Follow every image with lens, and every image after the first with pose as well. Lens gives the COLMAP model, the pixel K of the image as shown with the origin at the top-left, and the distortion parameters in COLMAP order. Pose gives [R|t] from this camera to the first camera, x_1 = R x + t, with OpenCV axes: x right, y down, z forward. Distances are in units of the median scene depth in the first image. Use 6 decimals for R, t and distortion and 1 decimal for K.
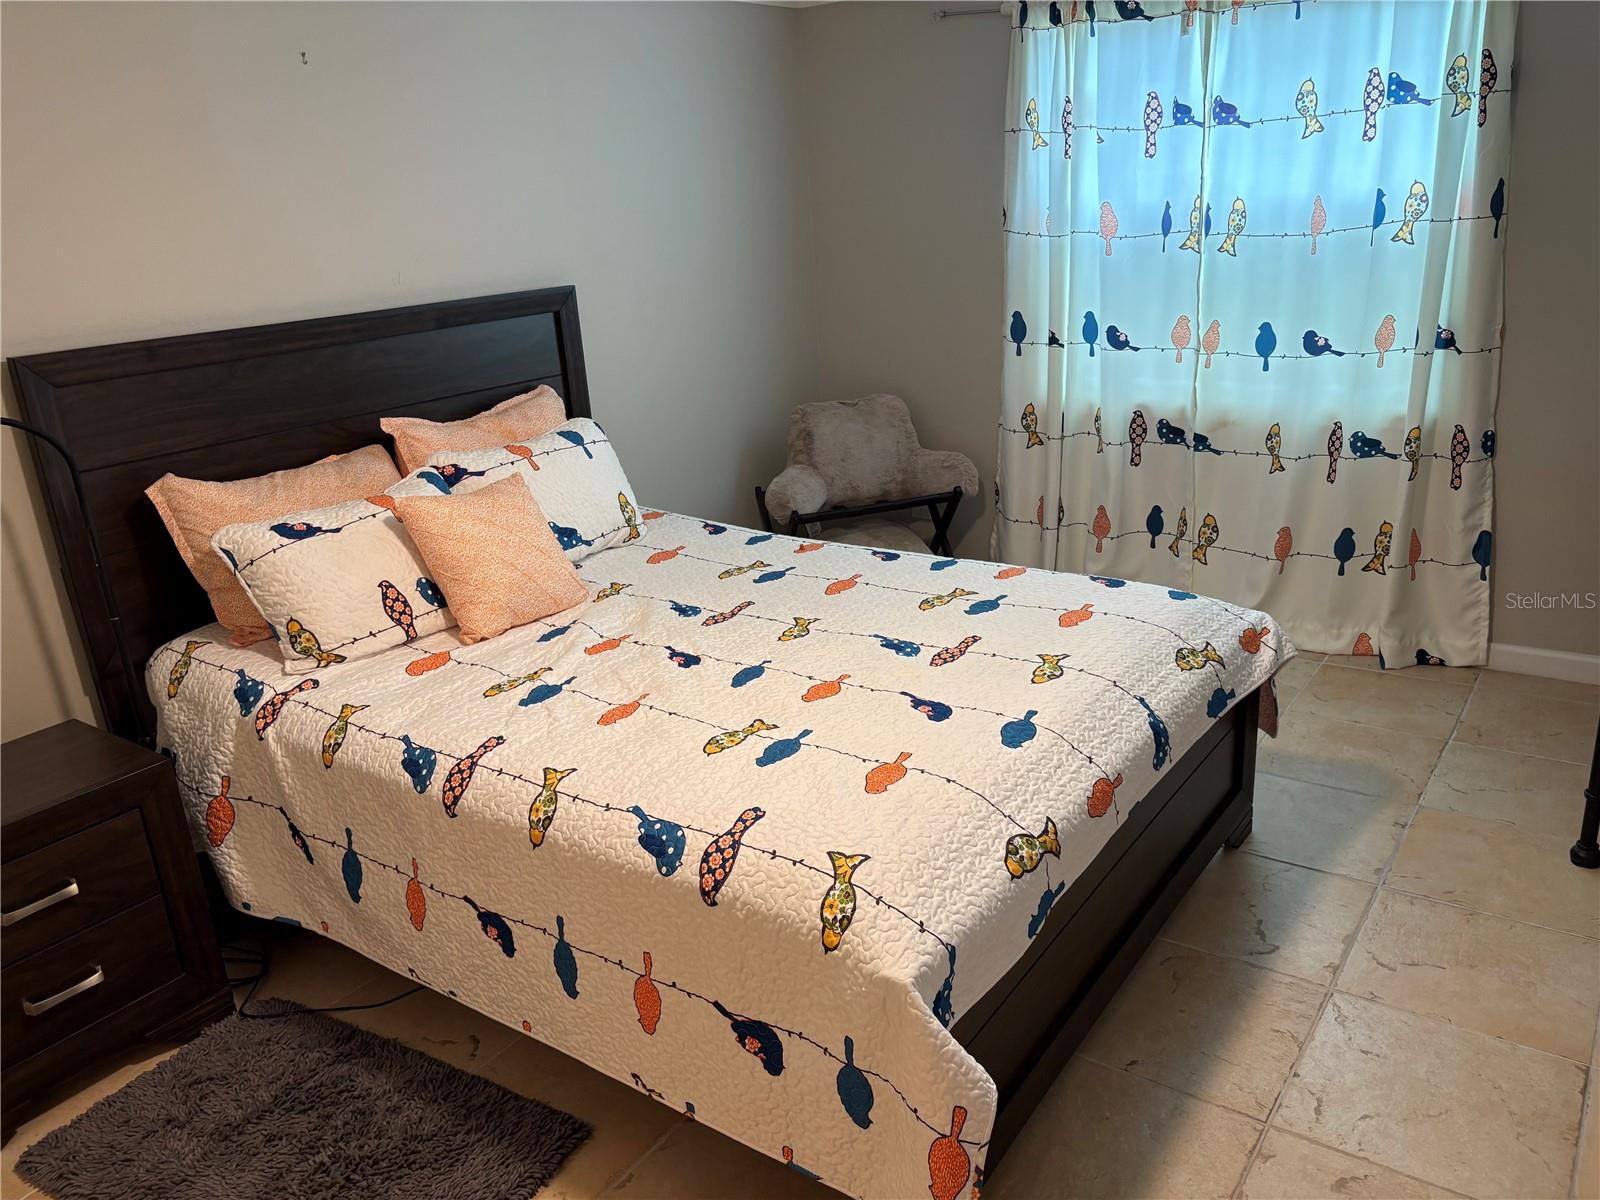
lens RADIAL K [[1205.1, 0, 804.7], [0, 1205.1, 596.9], [0, 0, 1]] dist [0.040433, -0.038325]
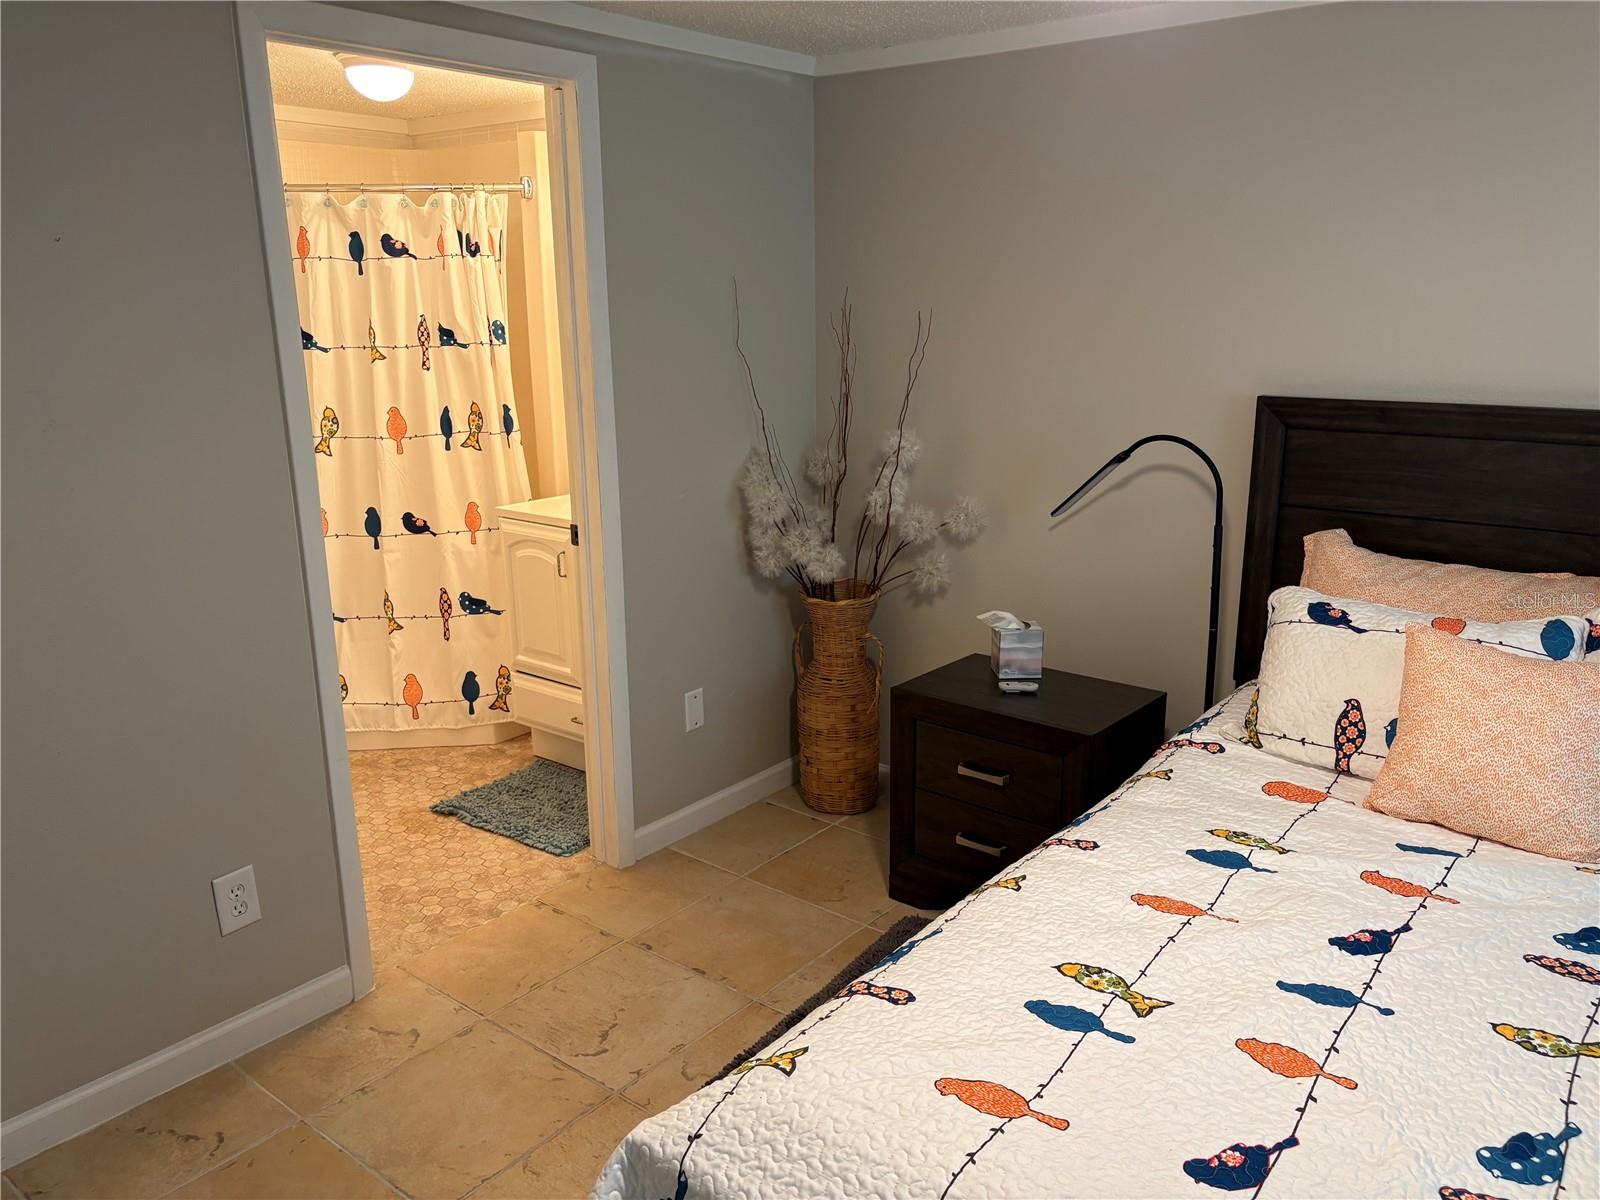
lens RADIAL K [[1205.1, 0, 802.2], [0, 1205.1, 604.8], [0, 0, 1]] dist [0.040433, -0.038325]
pose [[-0.058245, 0.315368, -0.947180, 0.518266], [-0.297722, 0.900129, 0.318010, -0.248410], [0.952874, 0.300519, 0.041464, 0.580363]]
